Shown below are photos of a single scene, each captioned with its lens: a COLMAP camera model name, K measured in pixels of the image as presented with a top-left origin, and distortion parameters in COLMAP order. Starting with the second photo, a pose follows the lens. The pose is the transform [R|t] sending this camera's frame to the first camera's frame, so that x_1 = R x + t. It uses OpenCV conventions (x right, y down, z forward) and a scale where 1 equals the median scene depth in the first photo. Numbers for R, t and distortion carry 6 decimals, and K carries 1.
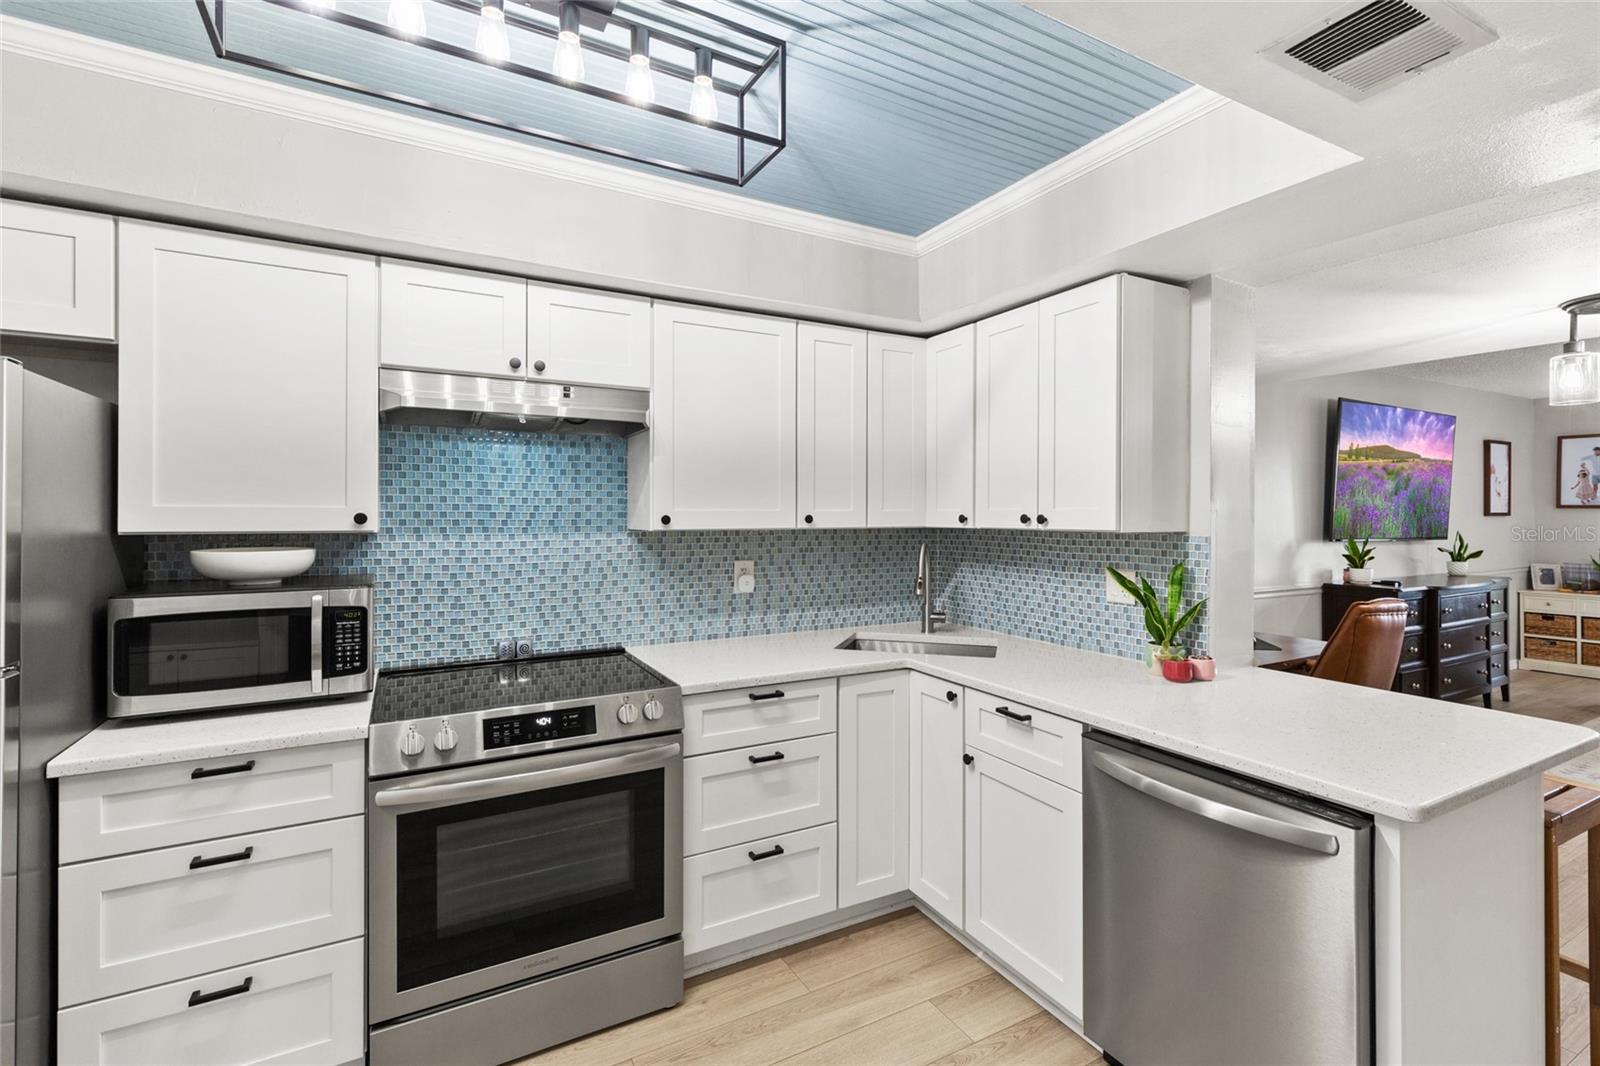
lens RADIAL K [[725.5, 0, 805.6], [0, 725.5, 514.5], [0, 0, 1]] dist [0.003842, -0.000191]
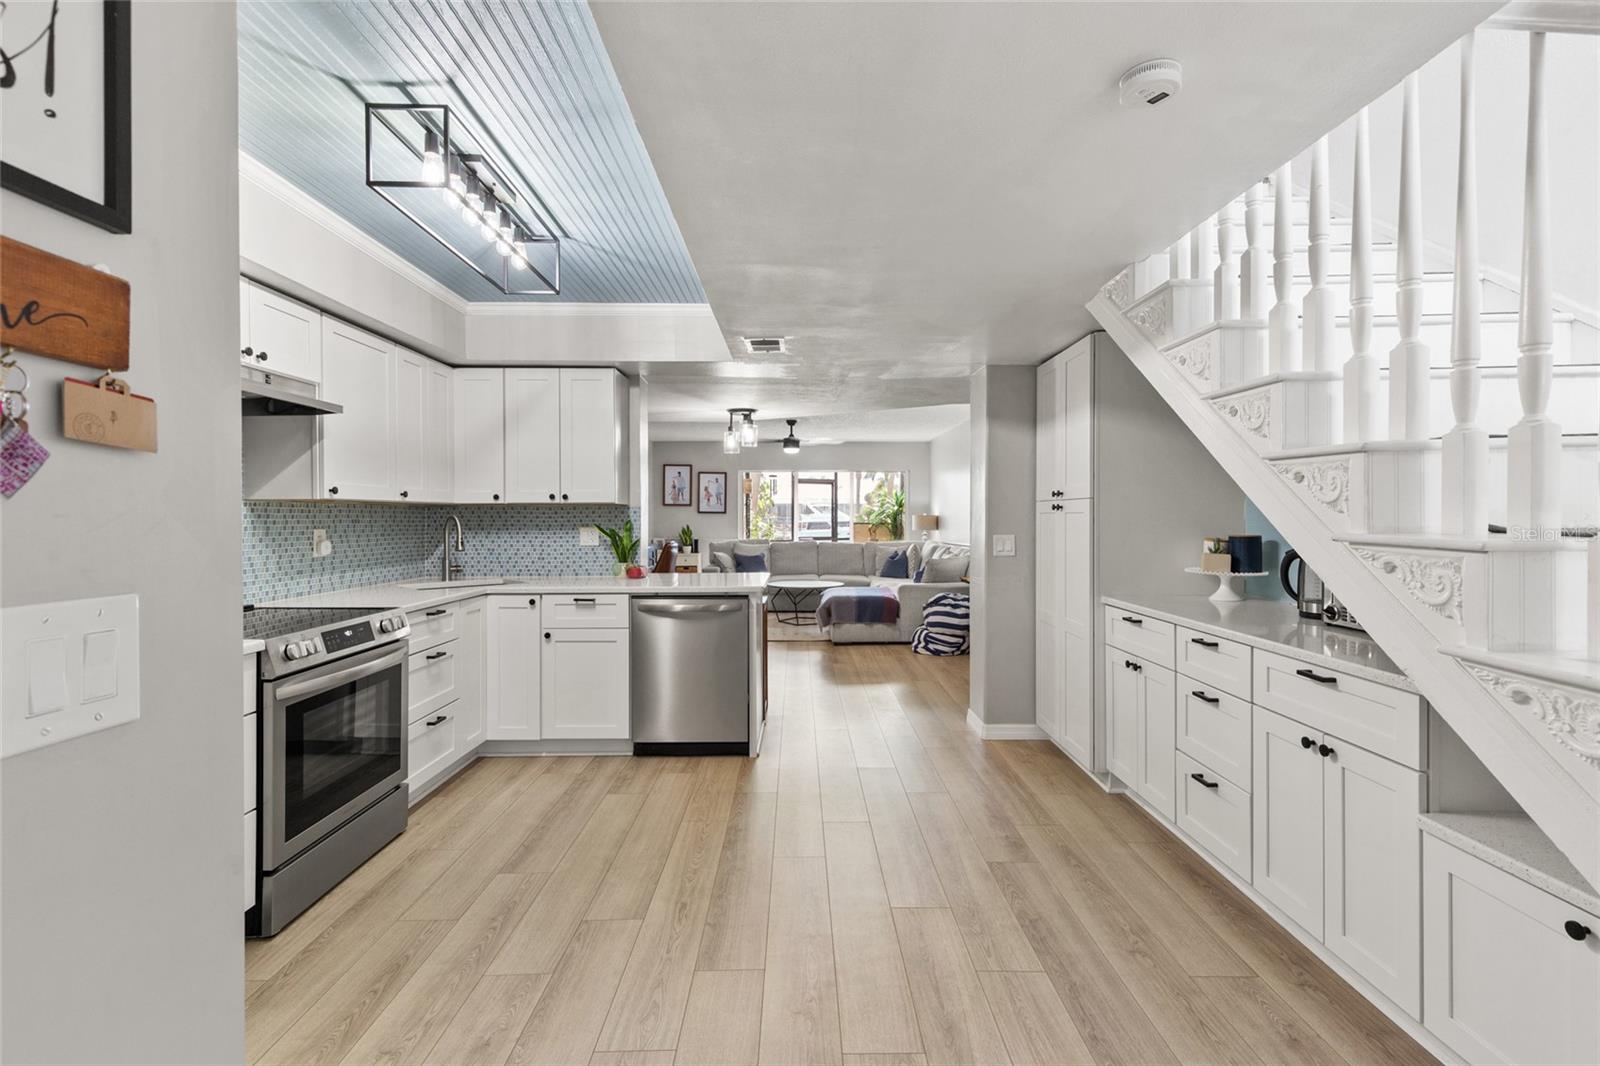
lens RADIAL K [[721.6, 0, 800.0], [0, 721.6, 533.0], [0, 0, 1]] dist [0.002117, 0.000126]
pose [[0.479743, -0.020430, 0.877171, -0.892214], [0.003141, 0.999762, 0.021567, 0.055908], [-0.877404, -0.007592, 0.479693, -0.305707]]
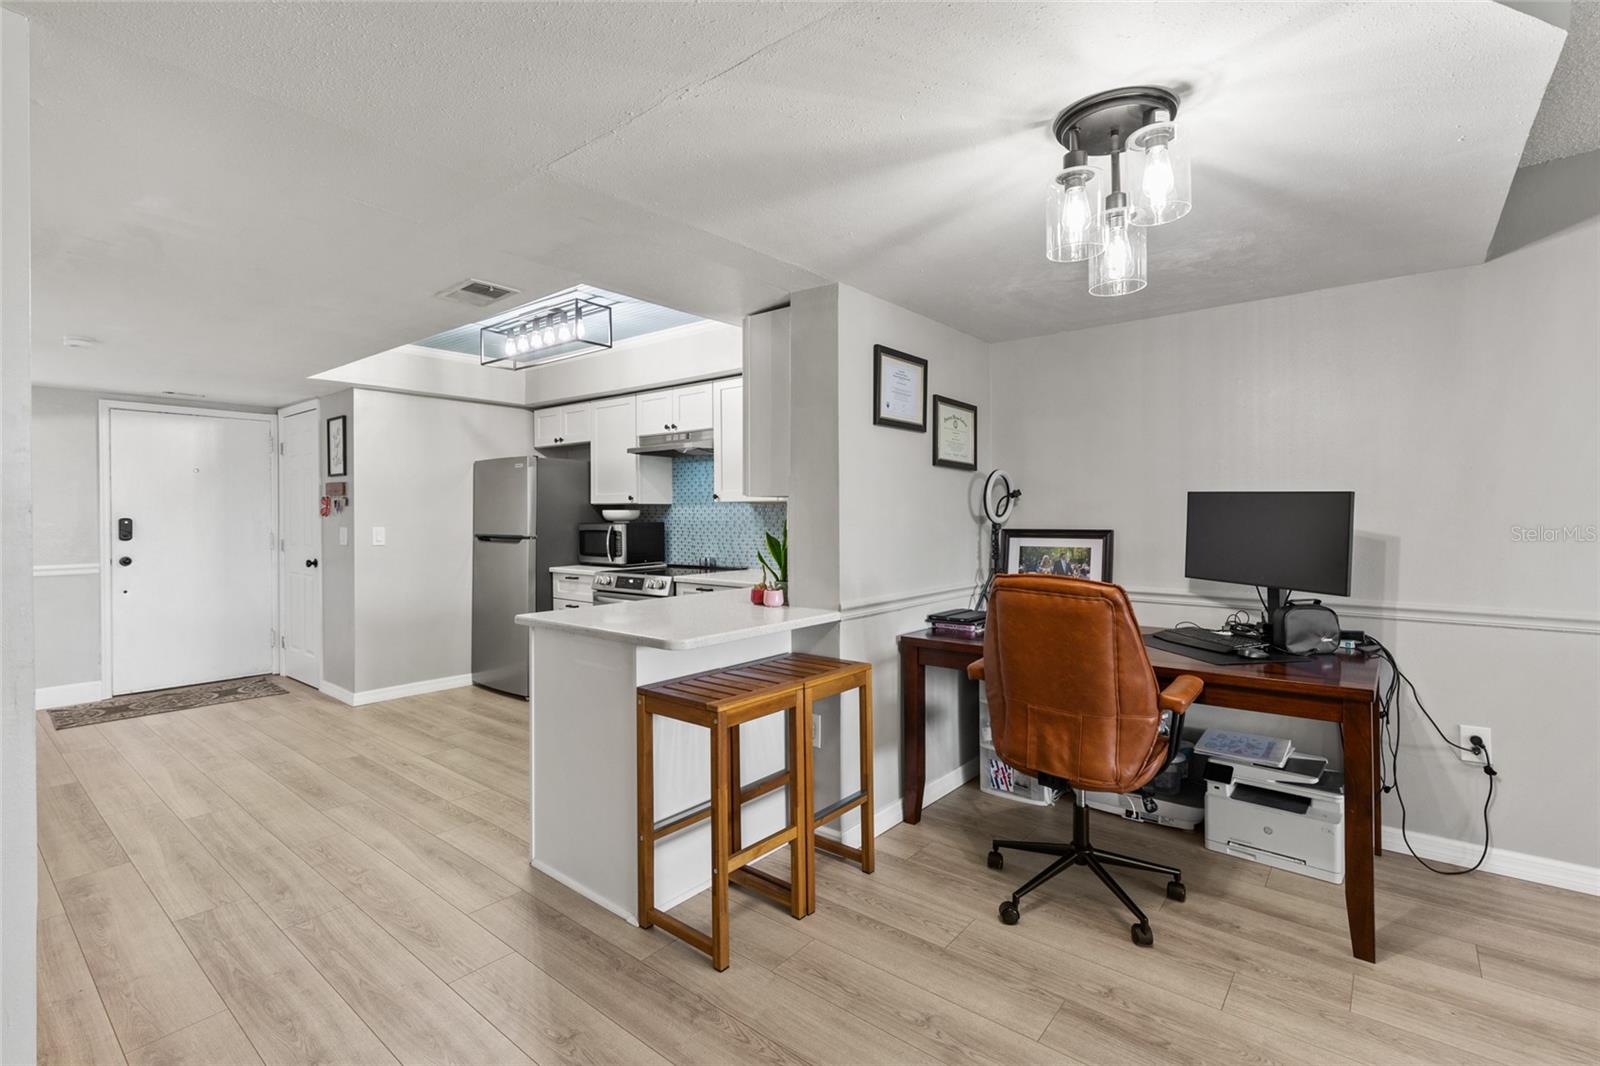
lens RADIAL K [[711.9, 0, 804.5], [0, 711.9, 514.4], [0, 0, 1]] dist [0.000717, 0.000071]
pose [[0.378135, -0.001407, -0.925750, 1.586060], [0.002760, 0.999996, -0.000393, 0.054029], [0.925747, -0.002407, 0.378137, 0.507859]]
